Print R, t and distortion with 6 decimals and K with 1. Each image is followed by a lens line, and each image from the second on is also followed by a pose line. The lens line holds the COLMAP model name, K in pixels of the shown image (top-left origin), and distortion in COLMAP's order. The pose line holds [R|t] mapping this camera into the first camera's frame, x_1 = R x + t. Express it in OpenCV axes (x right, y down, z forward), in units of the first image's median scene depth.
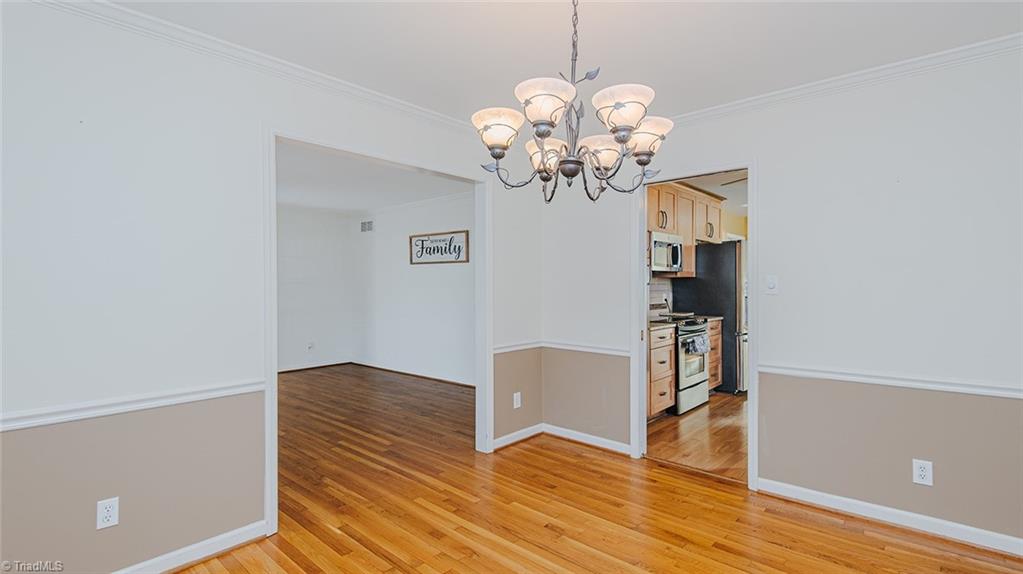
lens RADIAL K [[466.7, 0, 511.5], [0, 466.7, 287.0], [0, 0, 1]] dist [0.000784, -0.000050]
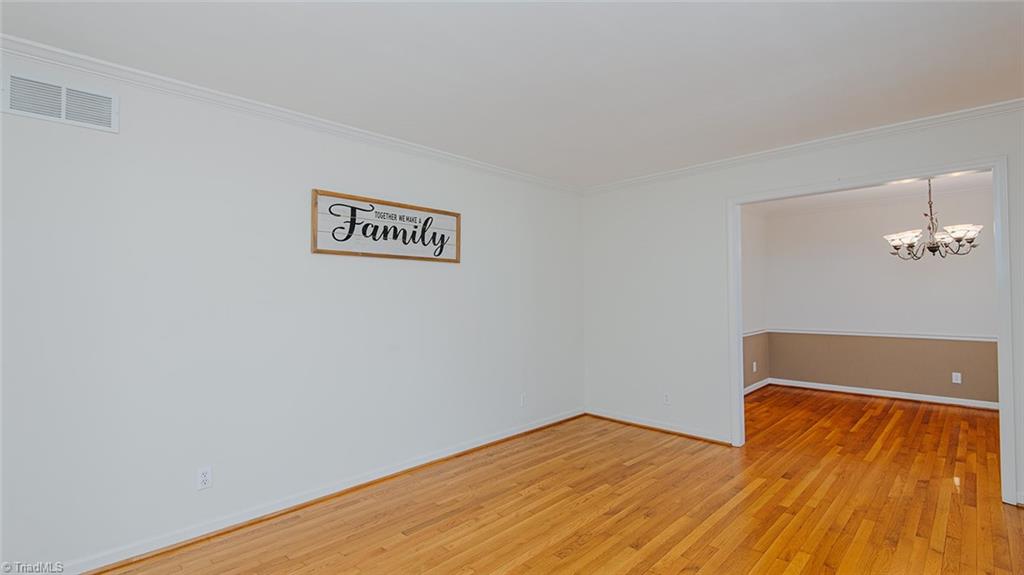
lens RADIAL K [[467.2, 0, 512.0], [0, 467.2, 287.5], [0, 0, 1]] dist [0.000784, -0.000050]
pose [[0.071792, 0.021977, 0.997177, -0.711480], [0.012062, 0.999665, -0.022900, -0.002711], [-0.997347, 0.013673, 0.071503, 0.852197]]
